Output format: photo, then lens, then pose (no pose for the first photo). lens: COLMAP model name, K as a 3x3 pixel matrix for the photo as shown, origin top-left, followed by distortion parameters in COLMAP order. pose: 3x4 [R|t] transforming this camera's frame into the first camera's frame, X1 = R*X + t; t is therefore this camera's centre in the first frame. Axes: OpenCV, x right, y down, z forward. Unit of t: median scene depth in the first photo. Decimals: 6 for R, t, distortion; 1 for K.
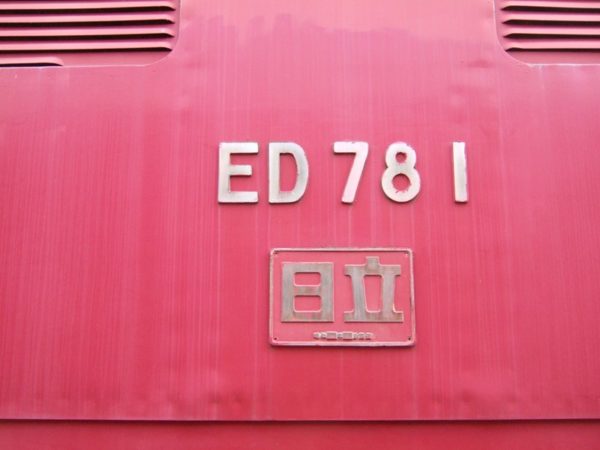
lens RADIAL K [[677.9, 0, 299.8], [0, 677.9, 225.1], [0, 0, 1]] dist [-0.200349, 0.000000]
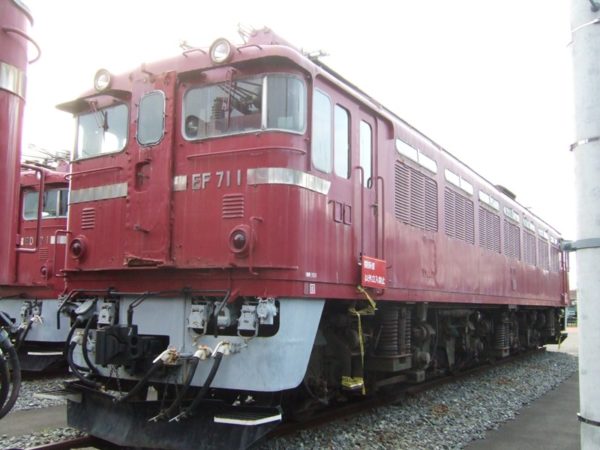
lens RADIAL K [[677.9, 0, 300.2], [0, 677.9, 228.5], [0, 0, 1]] dist [-0.200349, 0.000000]
pose [[0.889060, -0.036791, -0.456309, 2.207698], [0.058657, 0.997704, 0.033844, 0.094165], [0.454017, -0.056855, 0.889177, -2.201786]]
